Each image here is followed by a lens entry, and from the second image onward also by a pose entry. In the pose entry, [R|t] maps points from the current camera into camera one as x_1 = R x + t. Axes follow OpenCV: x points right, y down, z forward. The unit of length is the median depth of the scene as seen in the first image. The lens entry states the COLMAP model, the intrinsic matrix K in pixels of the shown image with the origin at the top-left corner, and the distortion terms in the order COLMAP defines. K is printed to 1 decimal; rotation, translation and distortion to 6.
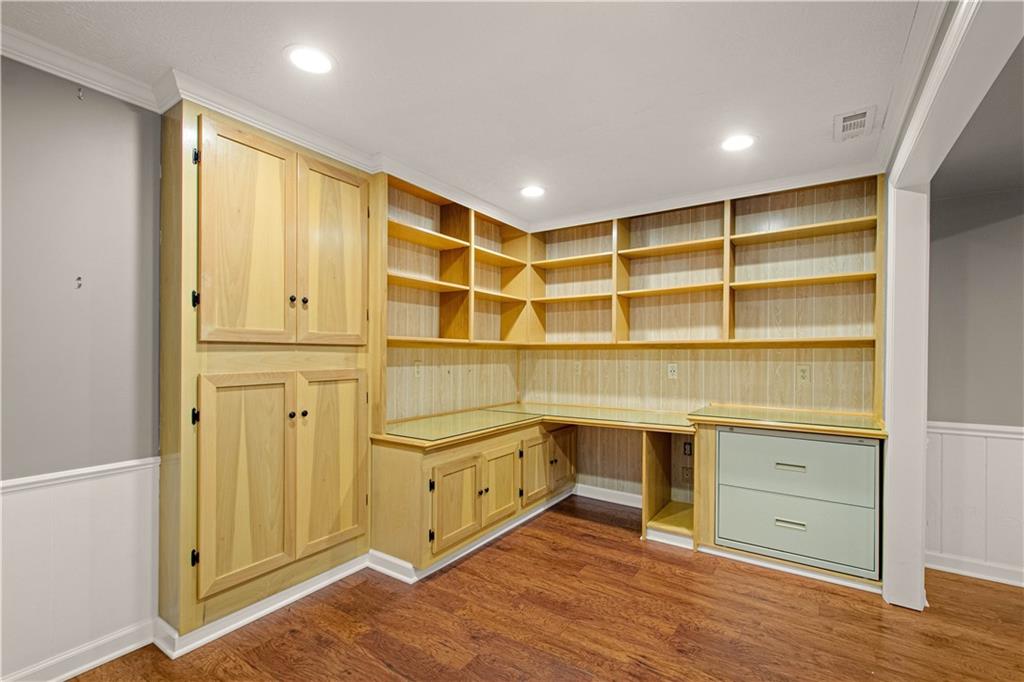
lens RADIAL K [[457.0, 0, 513.0], [0, 457.0, 354.9], [0, 0, 1]] dist [0.000873, -0.000139]
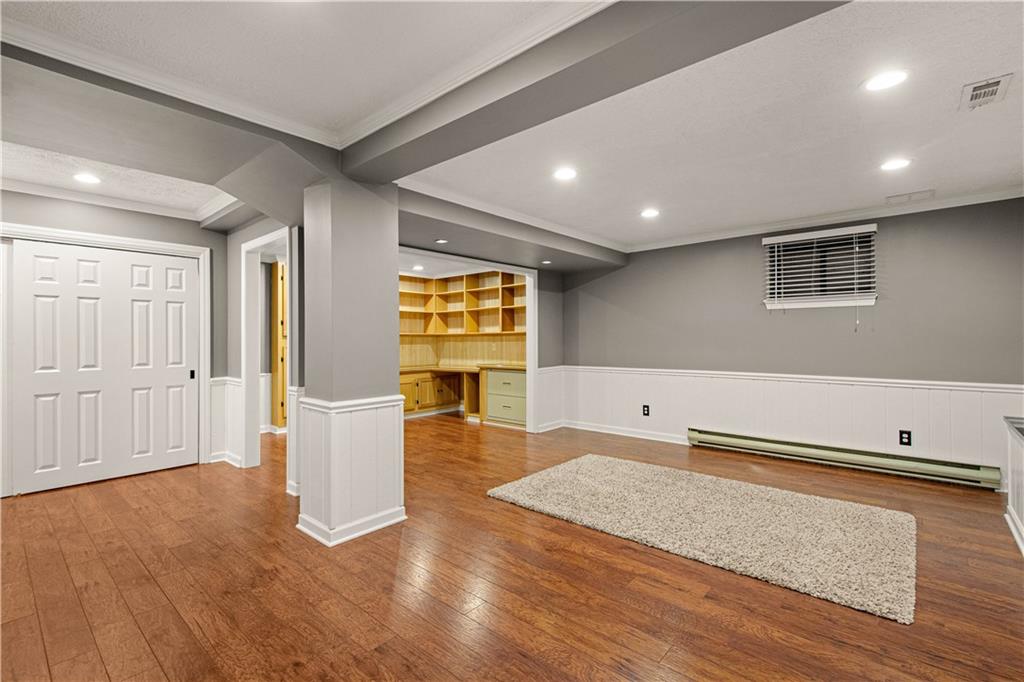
lens RADIAL K [[453.7, 0, 511.5], [0, 453.7, 336.2], [0, 0, 1]] dist [0.001064, -0.000017]
pose [[0.989440, -0.014332, -0.144230, 0.785586], [0.012532, 0.999832, -0.013375, 0.017508], [0.144397, 0.011427, 0.989454, -1.109524]]
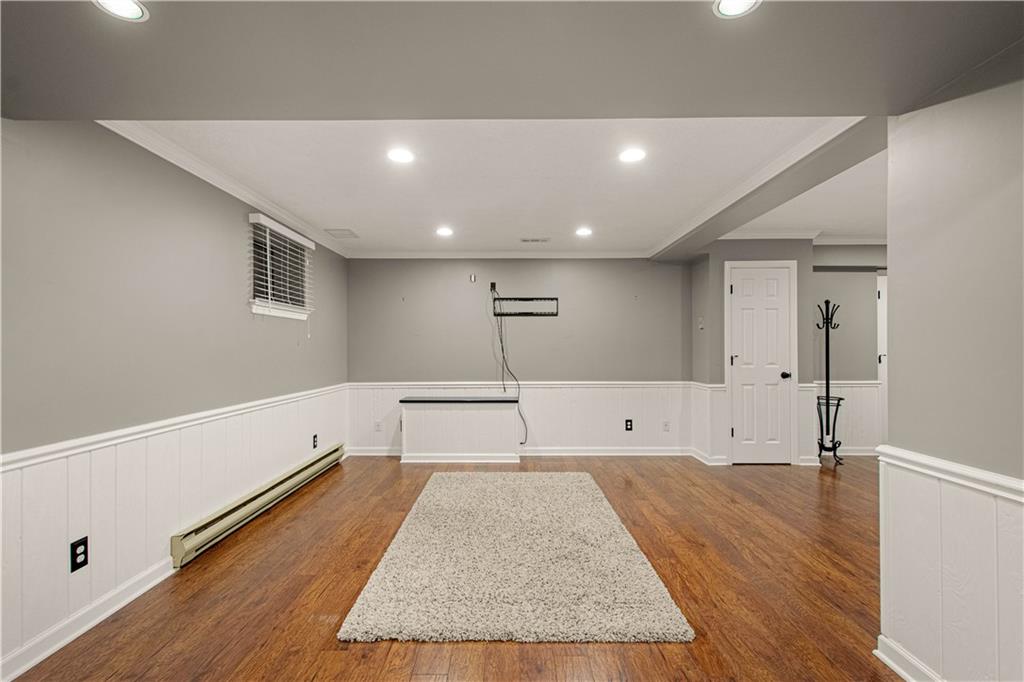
lens RADIAL K [[457.0, 0, 513.0], [0, 457.0, 354.9], [0, 0, 1]] dist [0.000873, -0.000139]
pose [[-0.554753, -0.011329, 0.831938, 0.214459], [0.008861, 0.999770, 0.019523, 0.005273], [-0.831968, 0.018202, -0.554525, 0.465033]]
